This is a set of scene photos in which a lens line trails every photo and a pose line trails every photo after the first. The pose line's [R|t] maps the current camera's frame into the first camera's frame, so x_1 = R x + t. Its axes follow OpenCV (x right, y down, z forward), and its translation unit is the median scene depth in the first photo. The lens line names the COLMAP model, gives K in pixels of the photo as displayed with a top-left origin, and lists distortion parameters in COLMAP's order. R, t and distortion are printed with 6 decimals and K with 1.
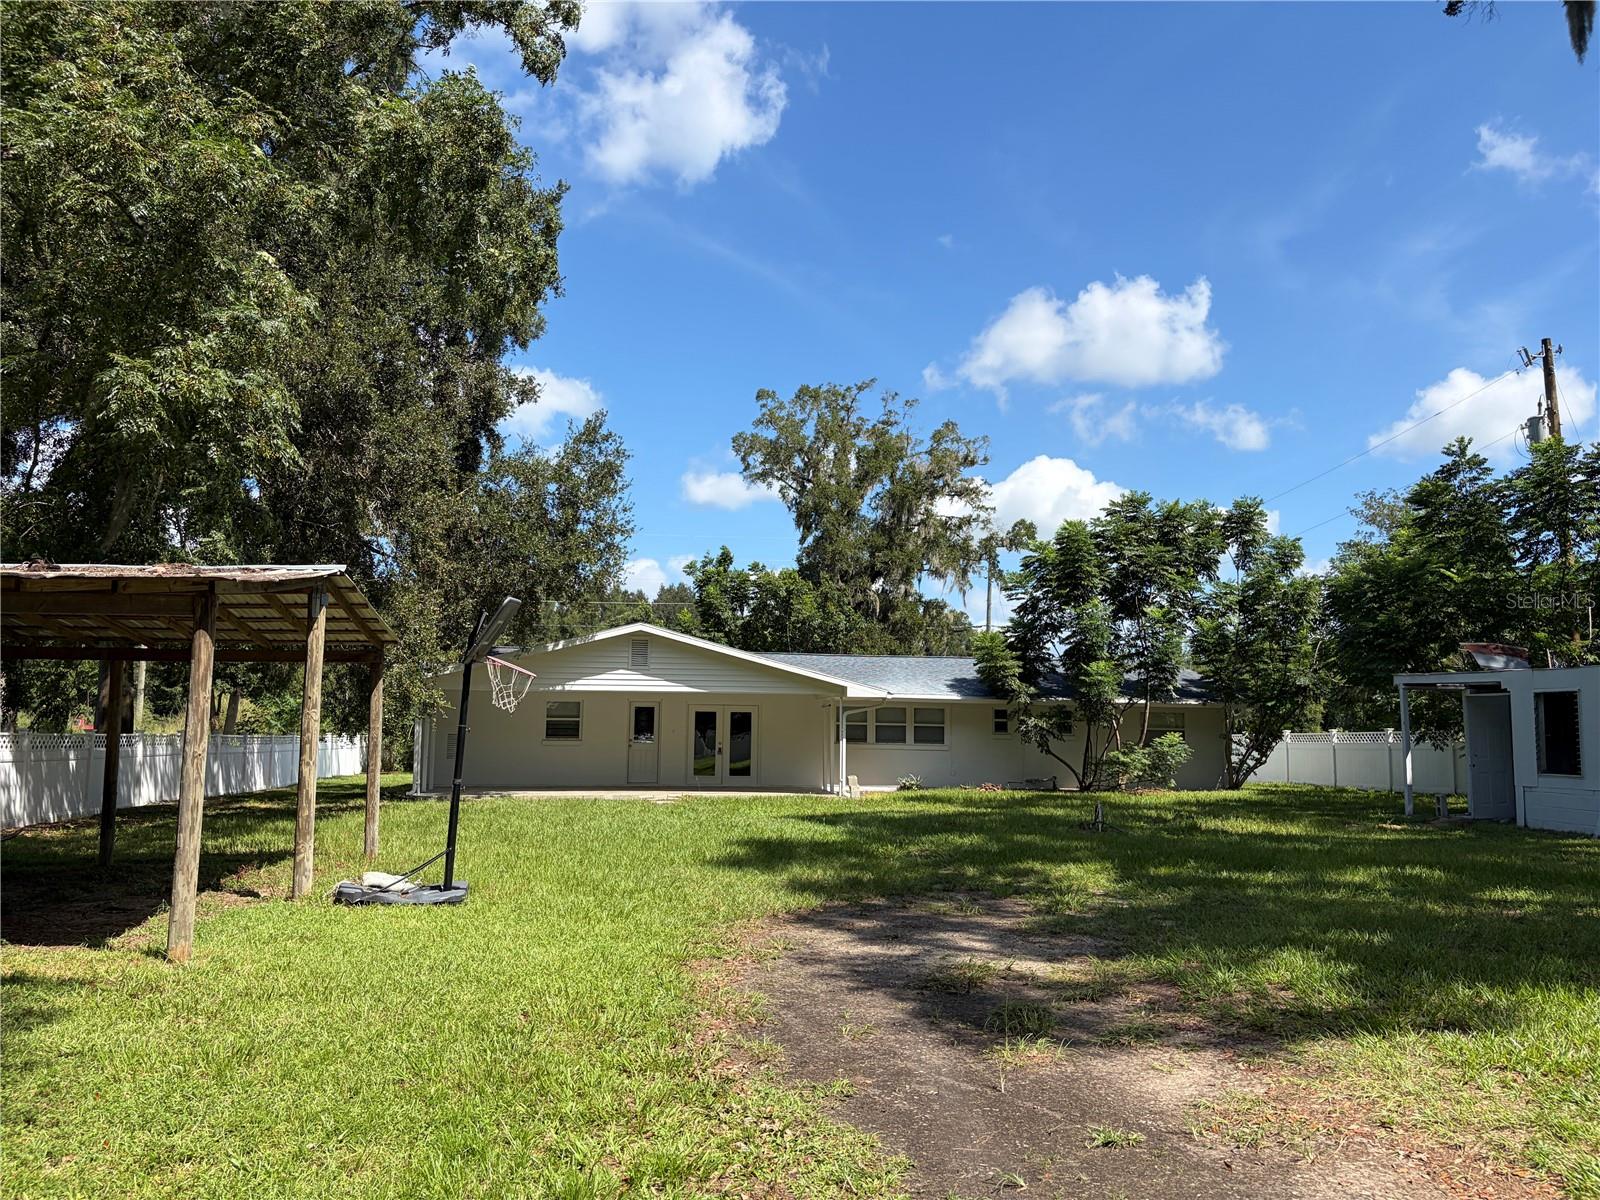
lens RADIAL K [[1213.7, 0, 788.3], [0, 1213.7, 595.0], [0, 0, 1]] dist [0.045101, -0.050348]
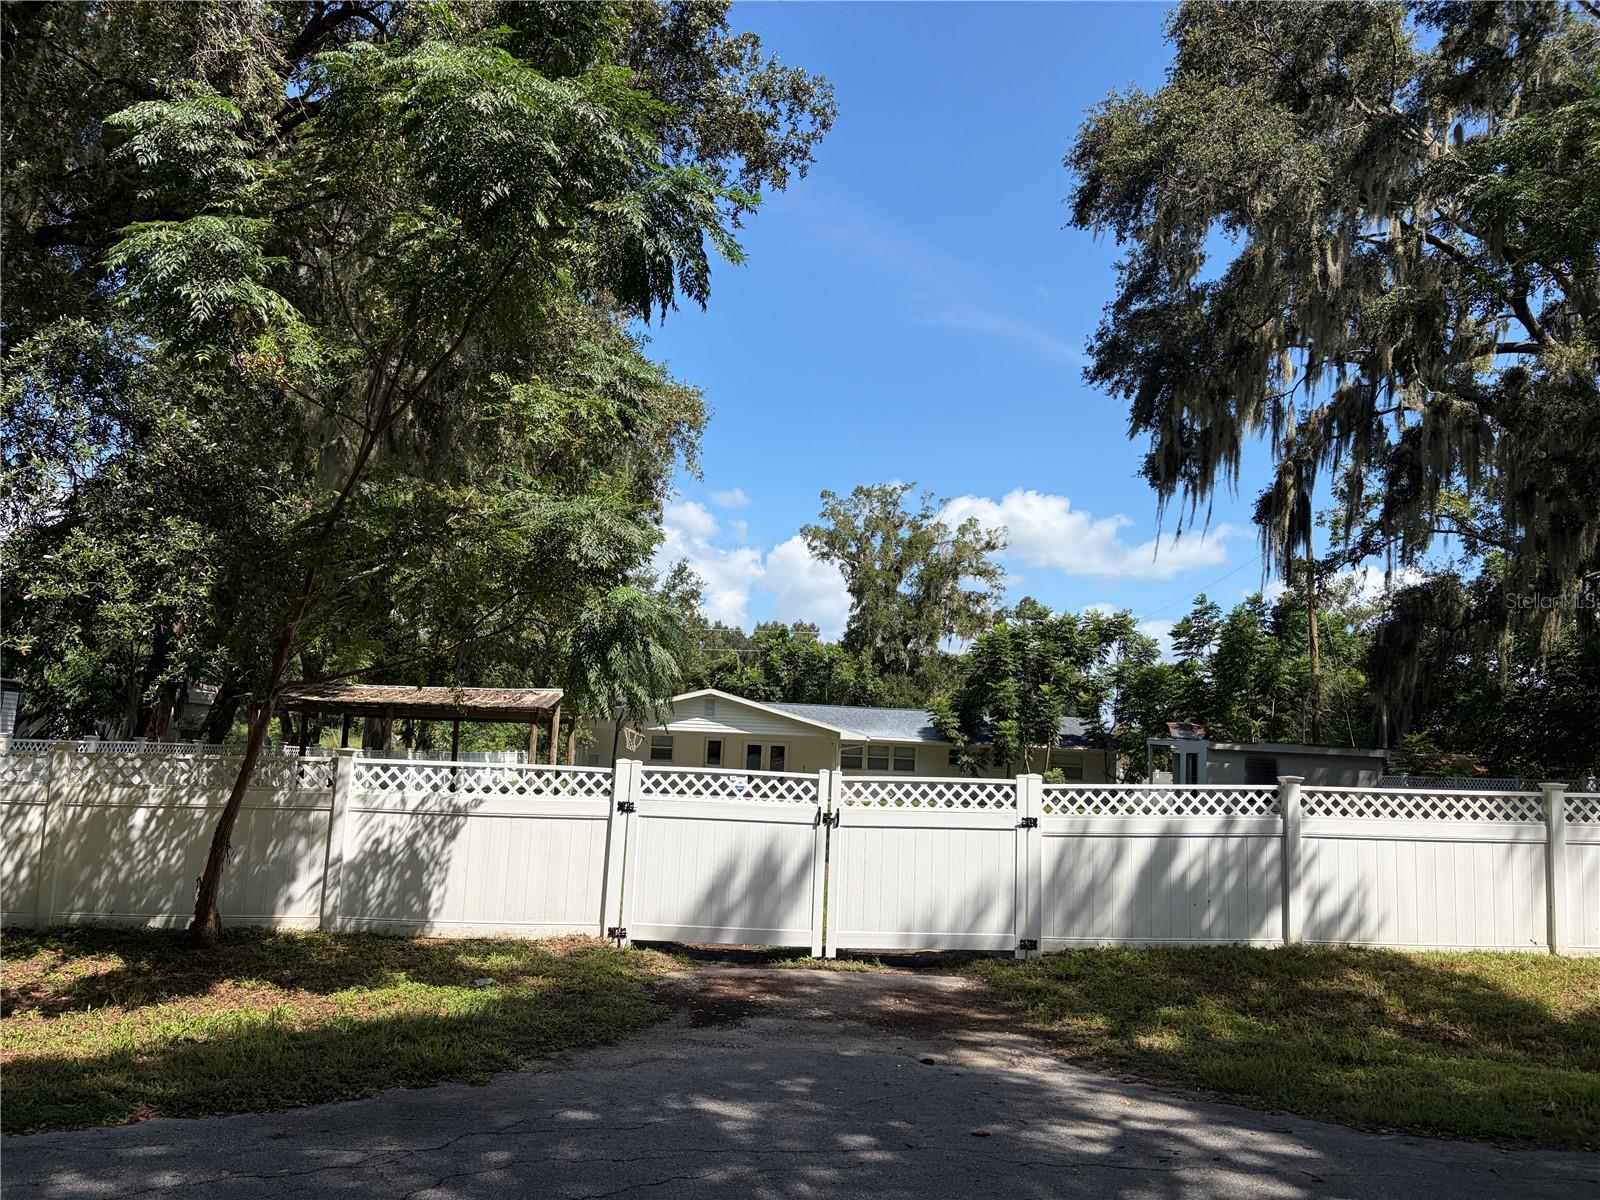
lens RADIAL K [[1213.7, 0, 799.2], [0, 1213.7, 605.3], [0, 0, 1]] dist [0.045101, -0.050348]
pose [[0.996407, 0.021553, -0.081909, 0.105469], [-0.022307, 0.999717, -0.008305, -0.065509], [0.081706, 0.010102, 0.996605, -0.500105]]
